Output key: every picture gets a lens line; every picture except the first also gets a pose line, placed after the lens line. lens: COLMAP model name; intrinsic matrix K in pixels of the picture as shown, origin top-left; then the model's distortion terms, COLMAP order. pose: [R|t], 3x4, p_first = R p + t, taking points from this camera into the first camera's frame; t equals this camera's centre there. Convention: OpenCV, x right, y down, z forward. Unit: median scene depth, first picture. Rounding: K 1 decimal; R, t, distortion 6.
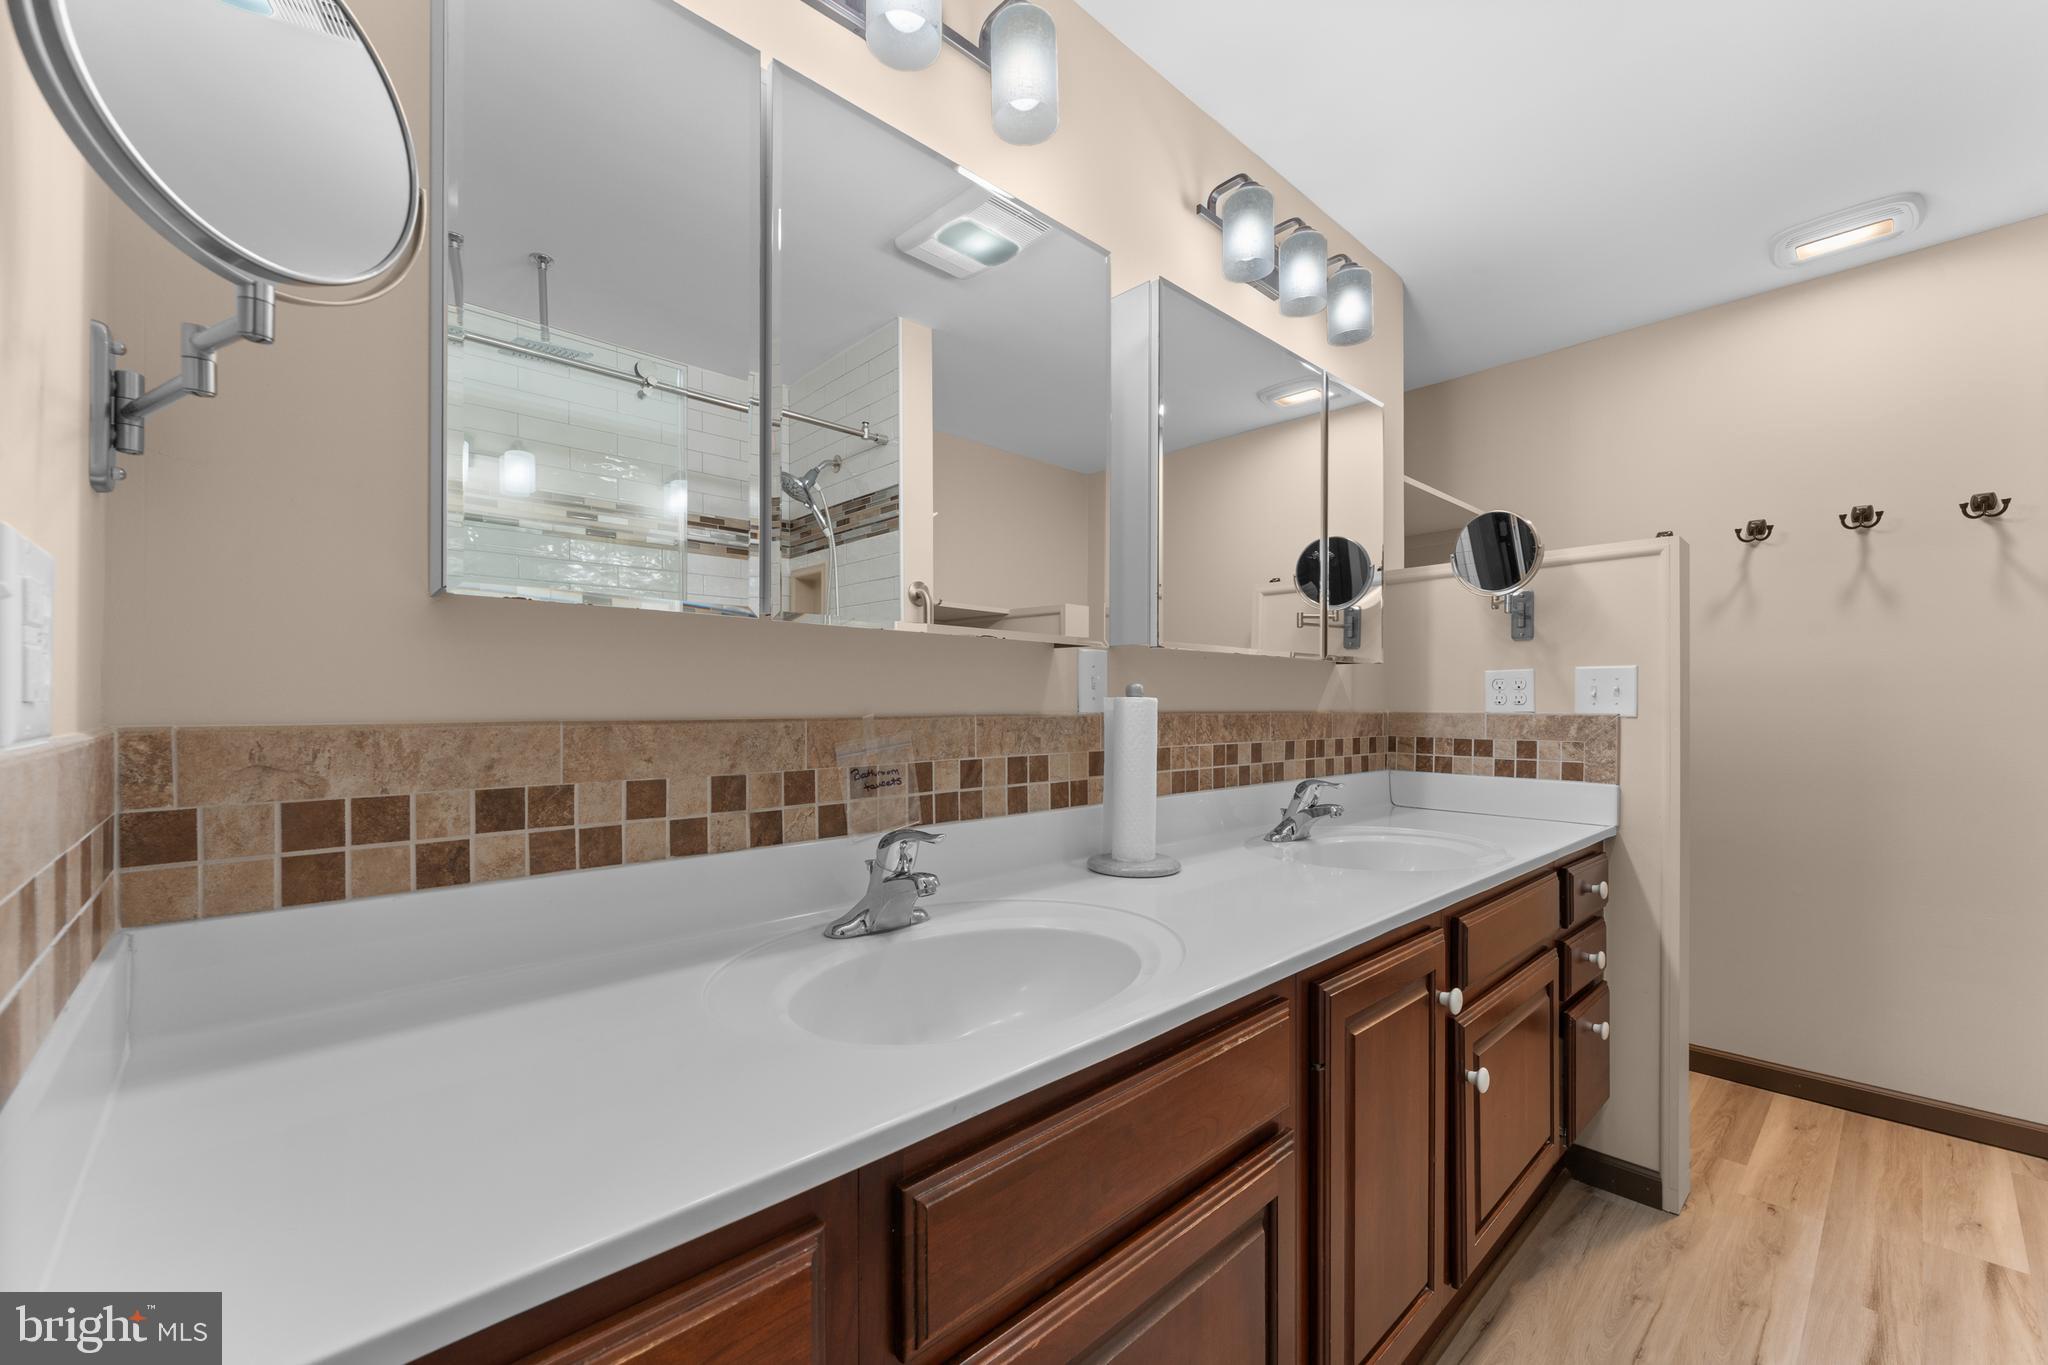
lens RADIAL K [[839.3, 0, 1003.3], [0, 839.3, 709.6], [0, 0, 1]] dist [-0.001590, 0.000609]
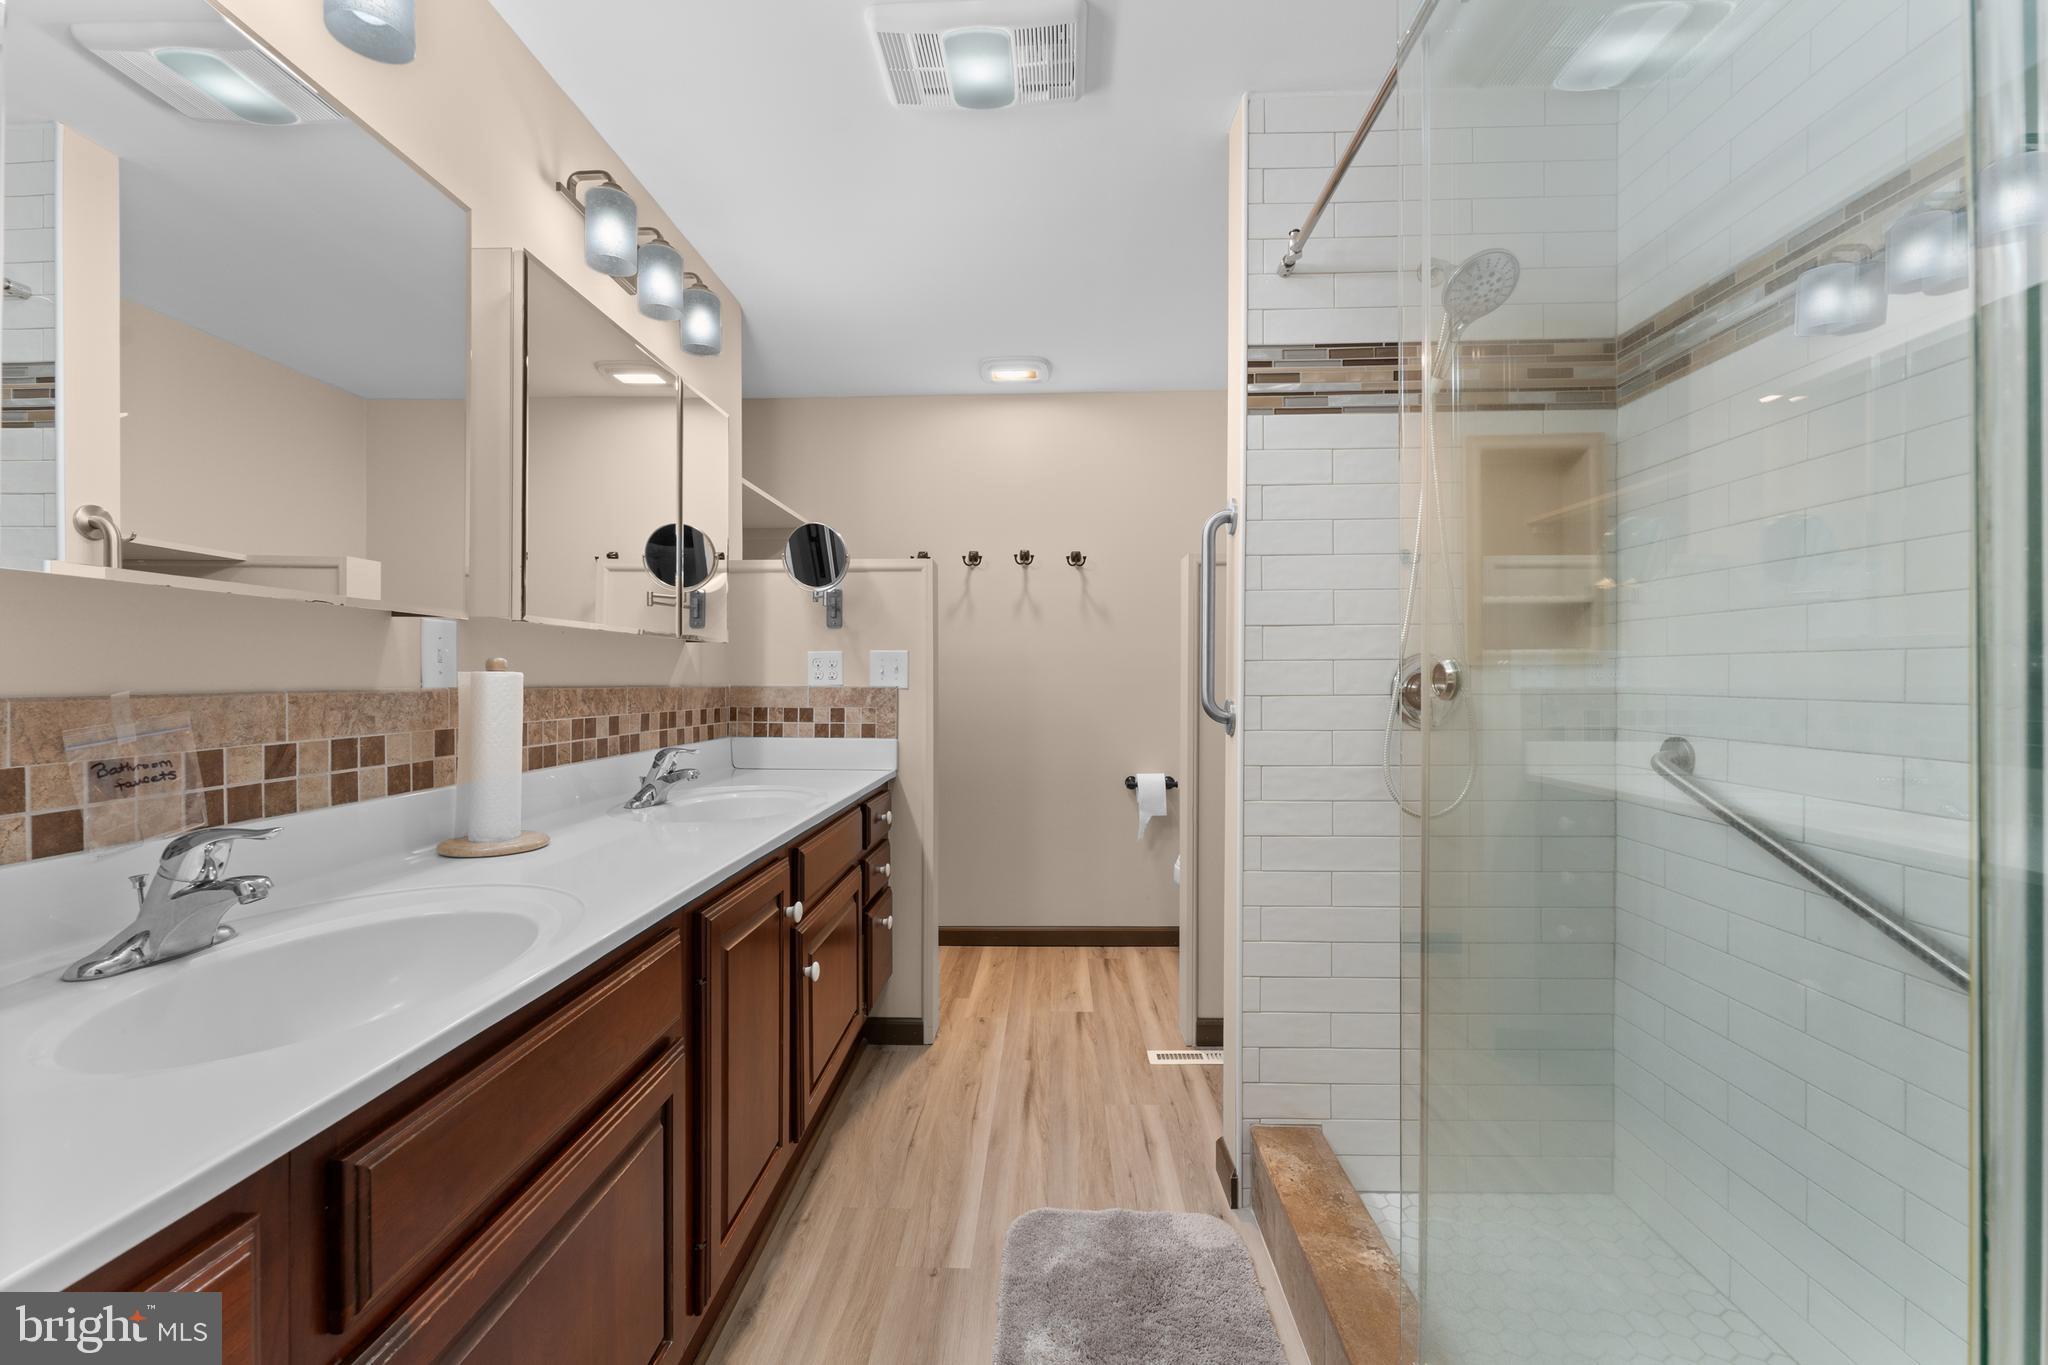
lens RADIAL K [[839.3, 0, 1026.2], [0, 839.3, 680.7], [0, 0, 1]] dist [-0.001590, 0.000609]
pose [[0.701573, -0.000352, 0.712597, -0.089595], [0.002441, 0.999995, -0.001909, -0.000807], [-0.712593, 0.003079, 0.701571, -0.102625]]
